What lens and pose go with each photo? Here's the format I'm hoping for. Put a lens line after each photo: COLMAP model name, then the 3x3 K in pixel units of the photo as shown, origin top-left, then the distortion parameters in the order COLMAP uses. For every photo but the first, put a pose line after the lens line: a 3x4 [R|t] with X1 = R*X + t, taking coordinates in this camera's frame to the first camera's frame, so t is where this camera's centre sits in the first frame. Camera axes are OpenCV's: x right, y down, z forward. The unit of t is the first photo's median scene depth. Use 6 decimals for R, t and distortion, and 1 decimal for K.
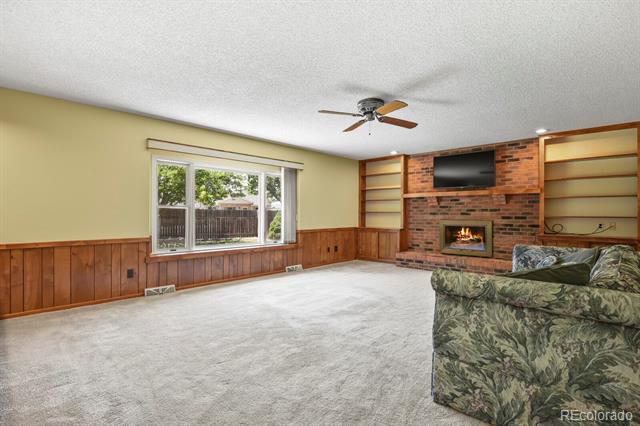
lens RADIAL K [[314.1, 0, 322.2], [0, 314.1, 212.8], [0, 0, 1]] dist [-0.003918, -0.001636]
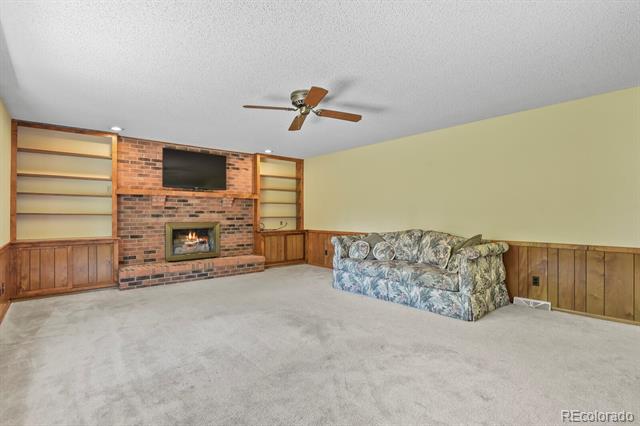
lens RADIAL K [[314.1, 0, 322.6], [0, 314.1, 213.9], [0, 0, 1]] dist [-0.003918, -0.001636]
pose [[0.093949, -0.000283, 0.995577, -0.474099], [0.001491, 0.999999, 0.000144, -0.001790], [-0.995576, 0.001471, 0.093949, 0.540512]]
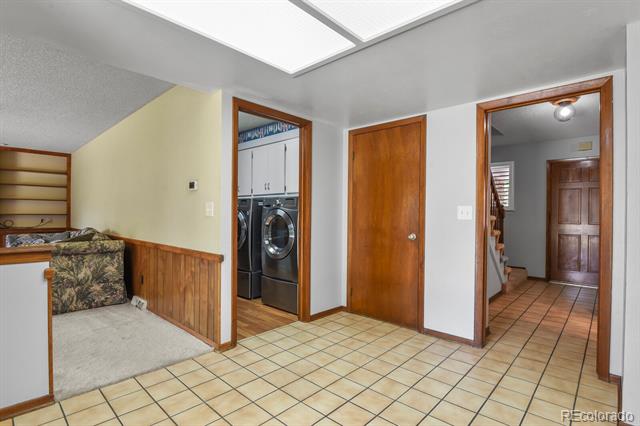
lens RADIAL K [[314.1, 0, 320.2], [0, 314.1, 214.0], [0, 0, 1]] dist [-0.003918, -0.001636]
pose [[-0.003657, -0.006028, 0.999975, -0.434764], [-0.004974, 0.999970, 0.006010, -0.002399], [-0.999981, -0.004951, -0.003687, -0.207088]]
